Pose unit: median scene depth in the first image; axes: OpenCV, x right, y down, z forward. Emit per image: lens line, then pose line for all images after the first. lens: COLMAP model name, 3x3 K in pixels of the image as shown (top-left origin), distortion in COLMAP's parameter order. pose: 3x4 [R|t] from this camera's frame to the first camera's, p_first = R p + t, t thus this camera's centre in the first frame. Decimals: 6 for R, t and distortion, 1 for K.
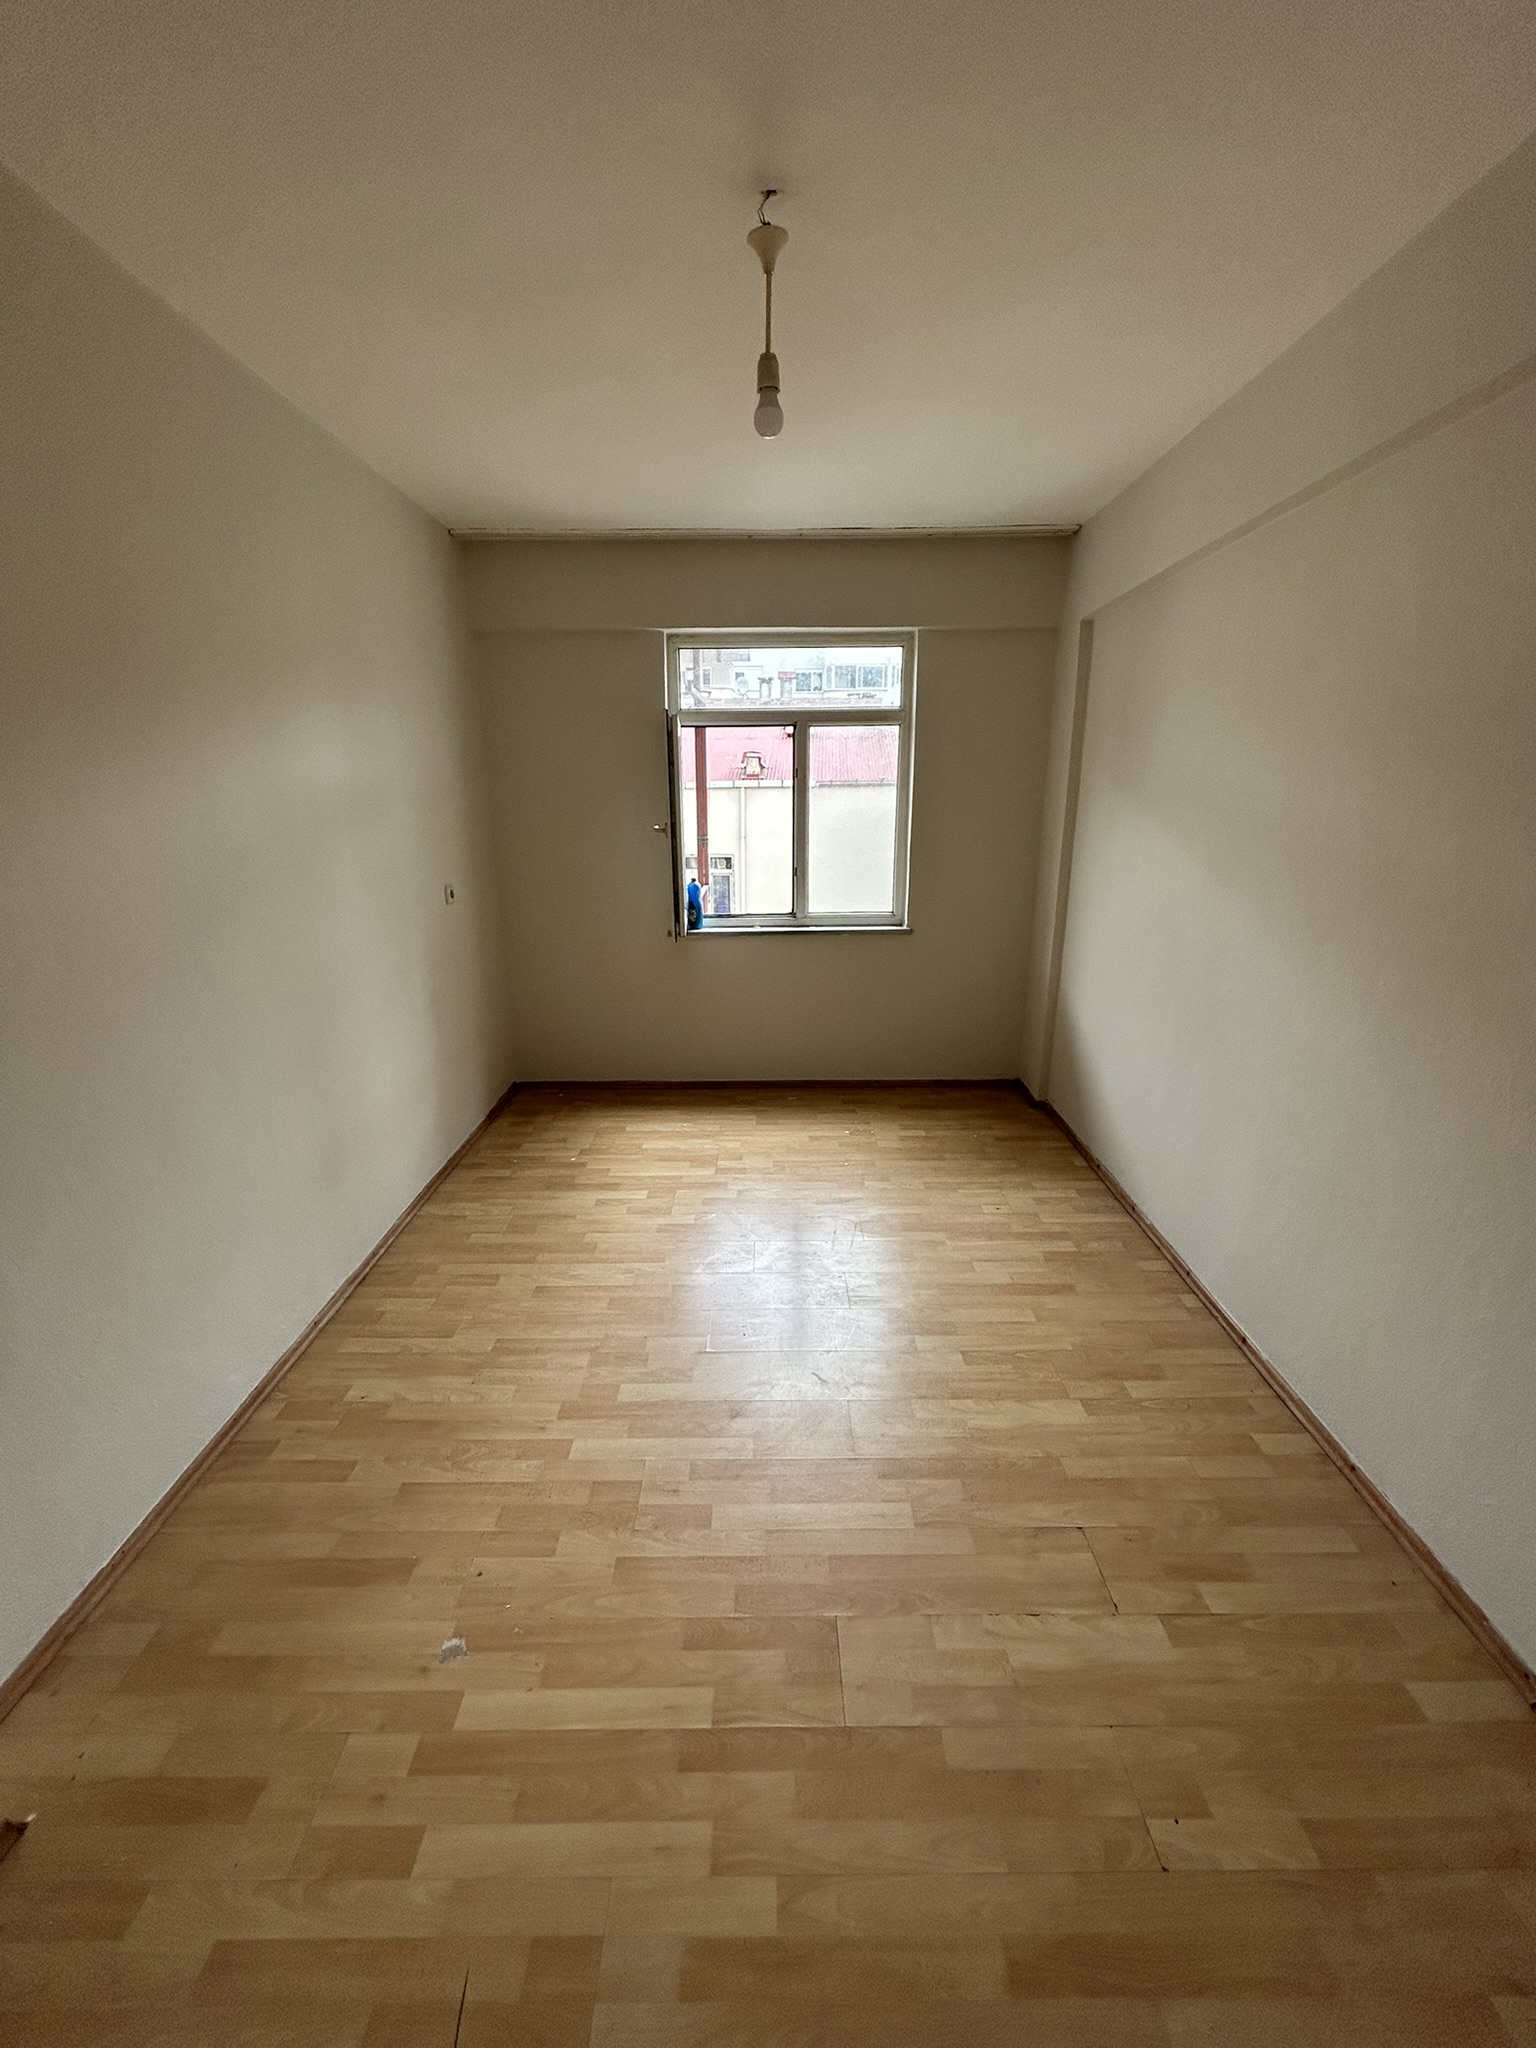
lens RADIAL K [[823.6, 0, 768.9], [0, 823.6, 1026.2], [0, 0, 1]] dist [0.001349, 0.000275]
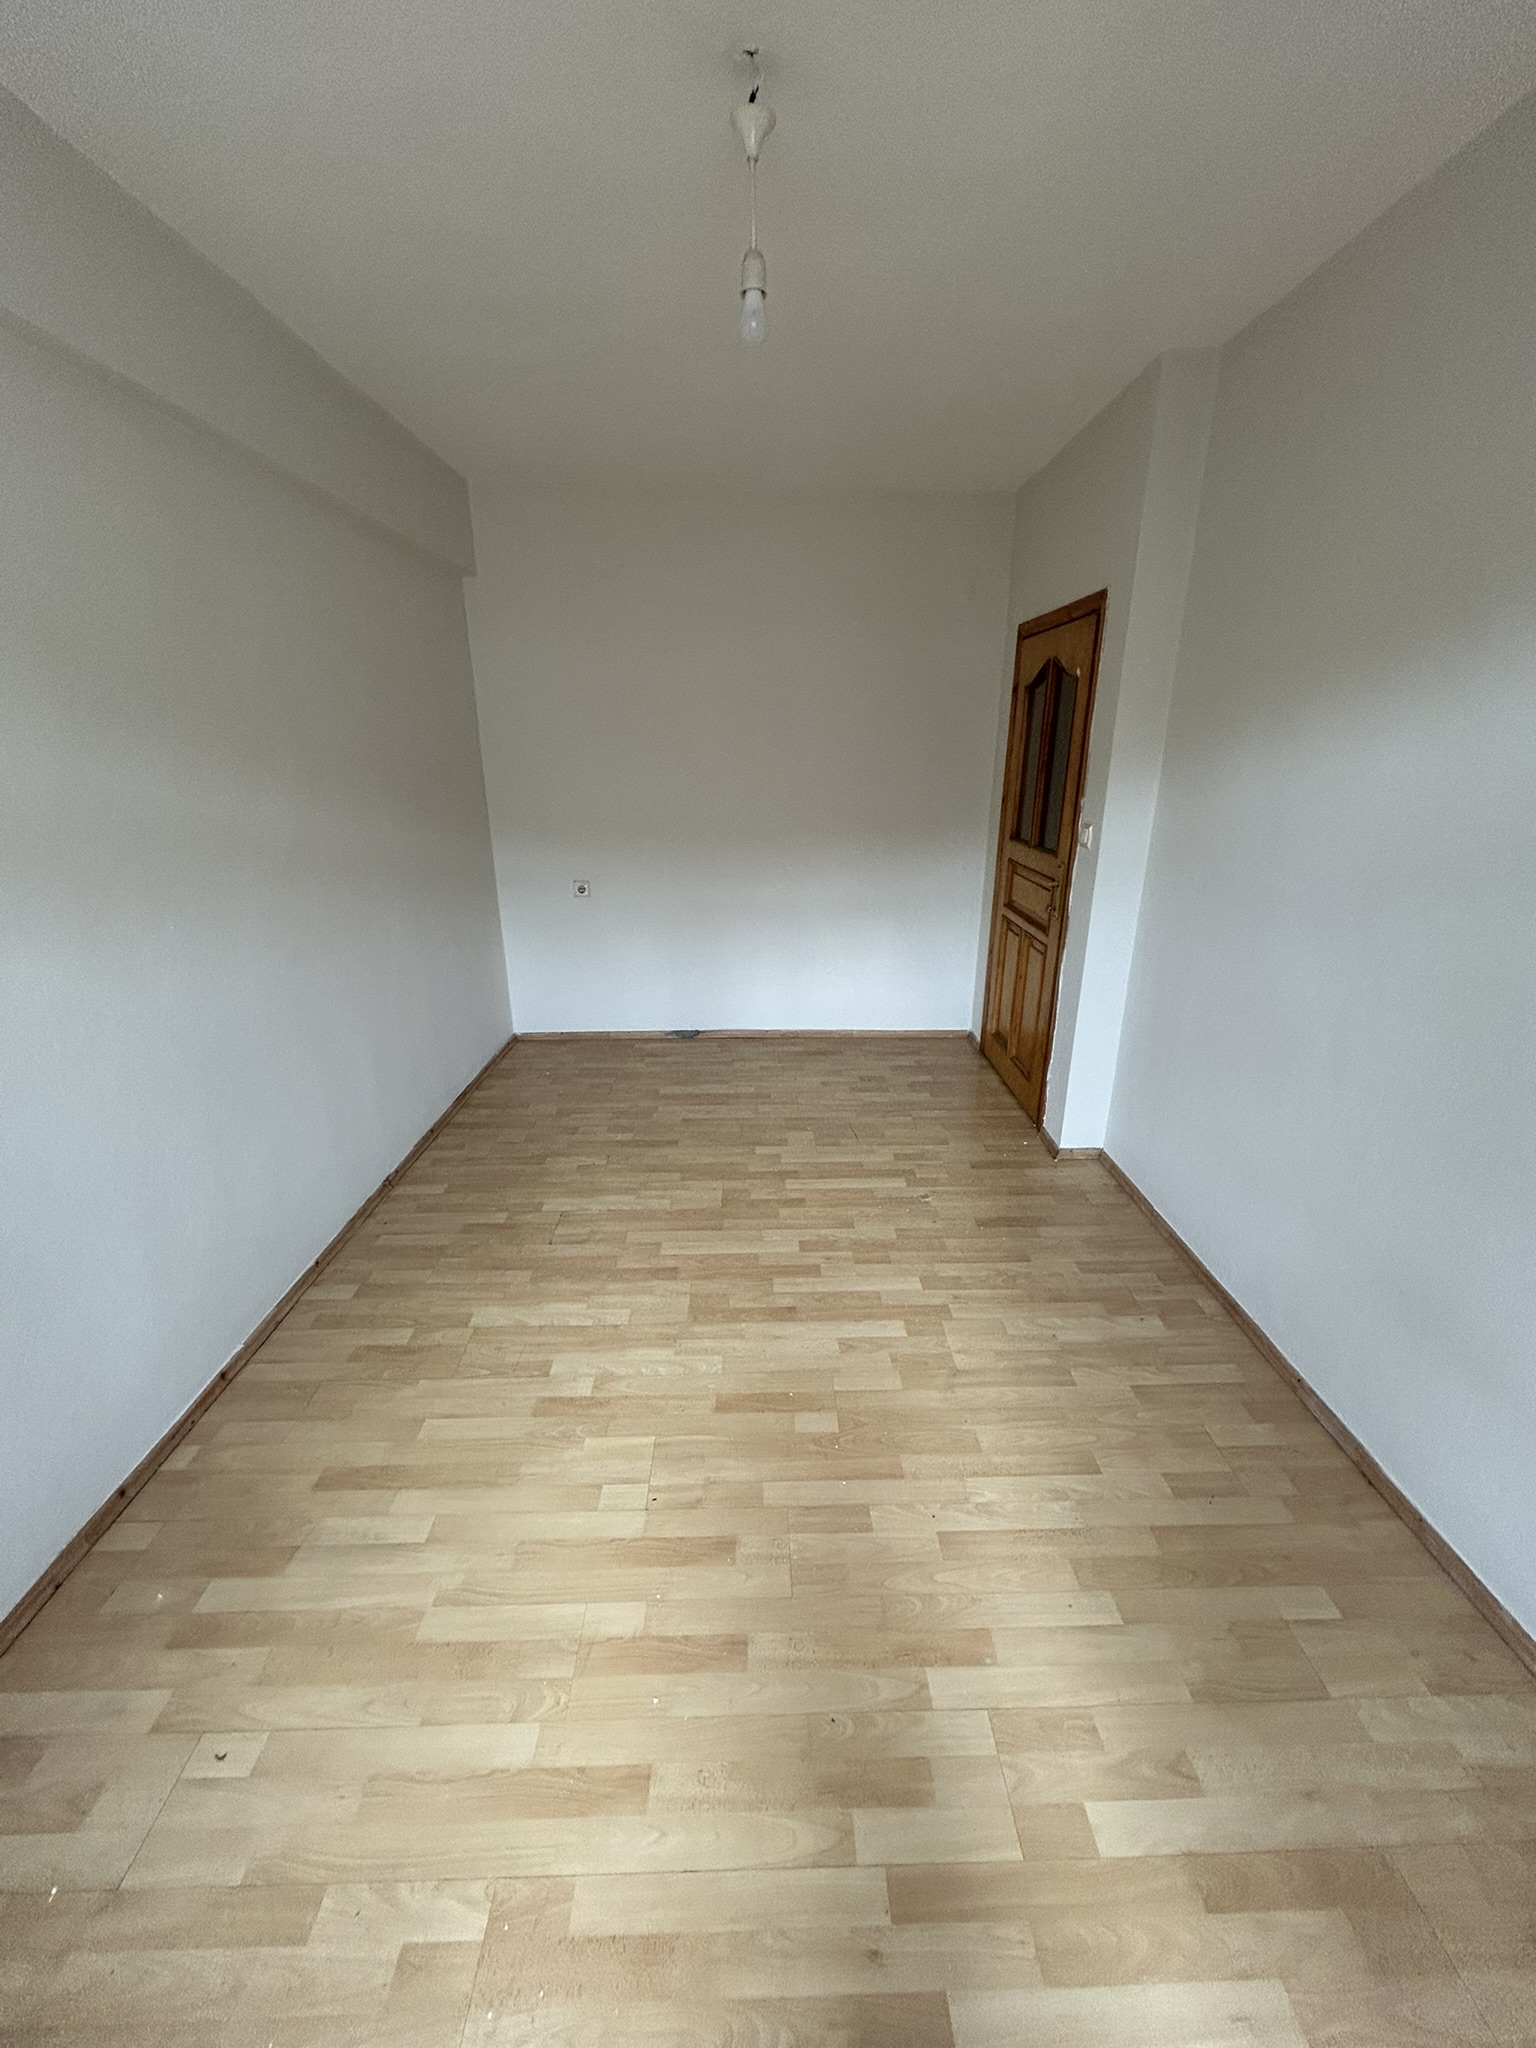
lens RADIAL K [[823.6, 0, 768.9], [0, 823.6, 1026.2], [0, 0, 1]] dist [0.001349, 0.000275]
pose [[-0.999807, 0.007139, -0.018284, 0.006872], [-0.004761, 0.815484, 0.578760, -0.501447], [0.019042, 0.578735, -0.815293, 1.740967]]
